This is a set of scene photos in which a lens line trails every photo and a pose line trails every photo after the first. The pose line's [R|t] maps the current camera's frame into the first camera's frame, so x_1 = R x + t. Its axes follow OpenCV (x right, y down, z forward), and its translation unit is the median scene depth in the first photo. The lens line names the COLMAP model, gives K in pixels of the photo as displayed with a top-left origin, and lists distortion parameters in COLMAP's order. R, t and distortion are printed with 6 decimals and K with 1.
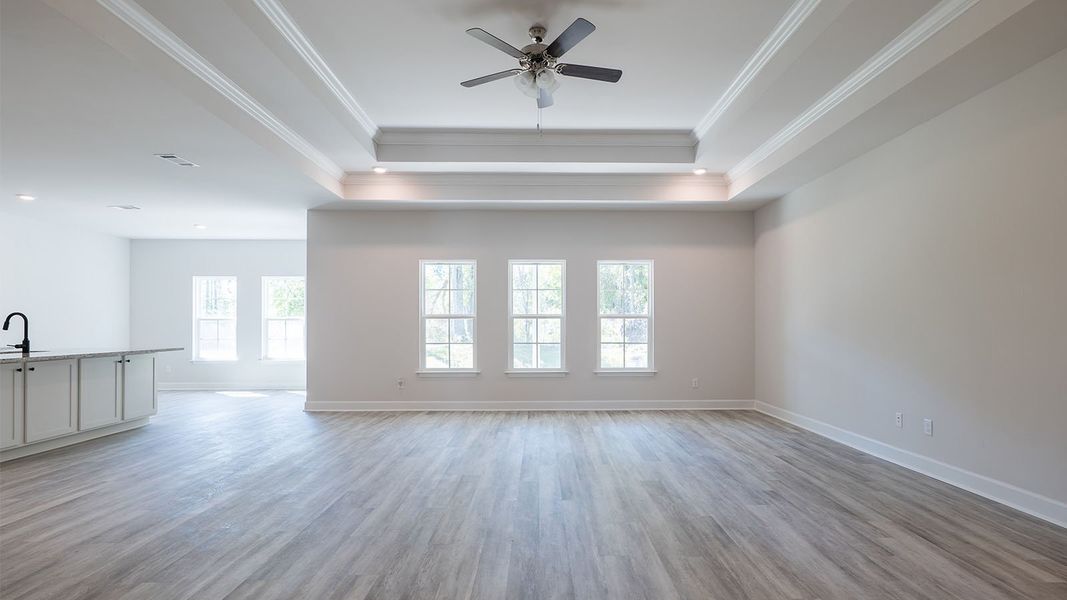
lens RADIAL K [[509.4, 0, 542.9], [0, 509.4, 329.3], [0, 0, 1]] dist [0.003839, 0.000303]
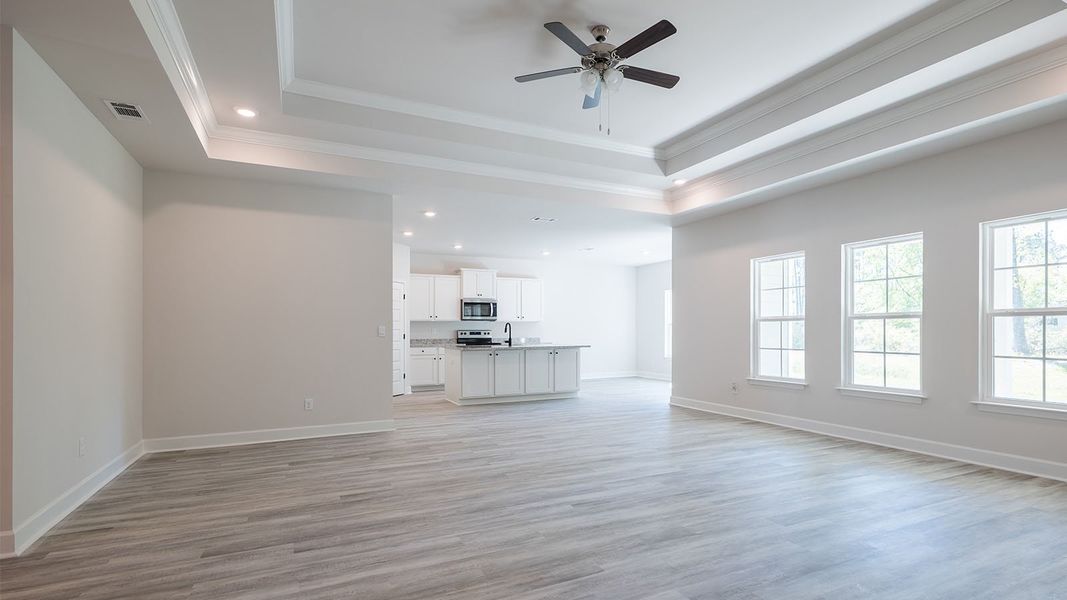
lens RADIAL K [[509.4, 0, 545.0], [0, 509.4, 333.1], [0, 0, 1]] dist [0.003839, 0.000303]
pose [[0.425121, 0.005049, -0.905123, 0.518174], [-0.001391, 0.999987, 0.004925, -0.004382], [0.905136, -0.000835, 0.425122, 0.296898]]
